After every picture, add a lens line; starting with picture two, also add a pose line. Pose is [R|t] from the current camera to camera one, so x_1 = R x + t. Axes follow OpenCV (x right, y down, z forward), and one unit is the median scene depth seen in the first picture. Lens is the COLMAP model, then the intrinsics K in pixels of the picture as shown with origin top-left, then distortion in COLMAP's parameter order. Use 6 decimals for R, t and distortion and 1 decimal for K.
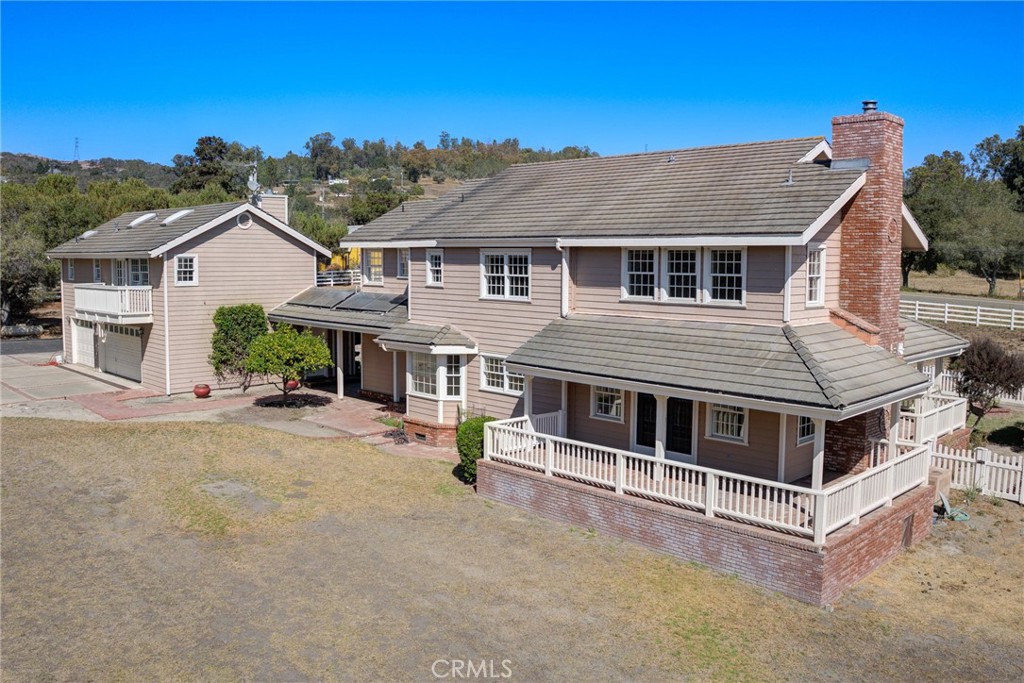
lens RADIAL K [[851.2, 0, 518.1], [0, 851.2, 338.7], [0, 0, 1]] dist [-0.097946, -0.016504]
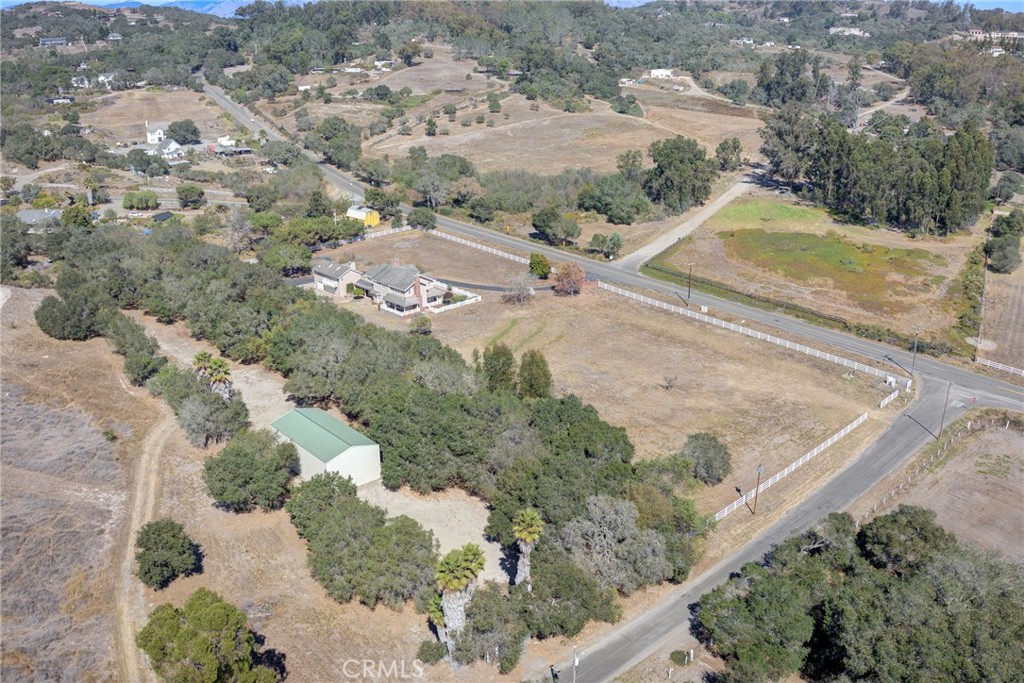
lens RADIAL K [[851.2, 0, 518.1], [0, 851.2, 338.7], [0, 0, 1]] dist [-0.097946, -0.016504]
pose [[0.999723, -0.001749, -0.023460, 1.282777], [0.007370, 0.970327, 0.241686, -1.347489], [0.022341, -0.241792, 0.970071, -6.166860]]
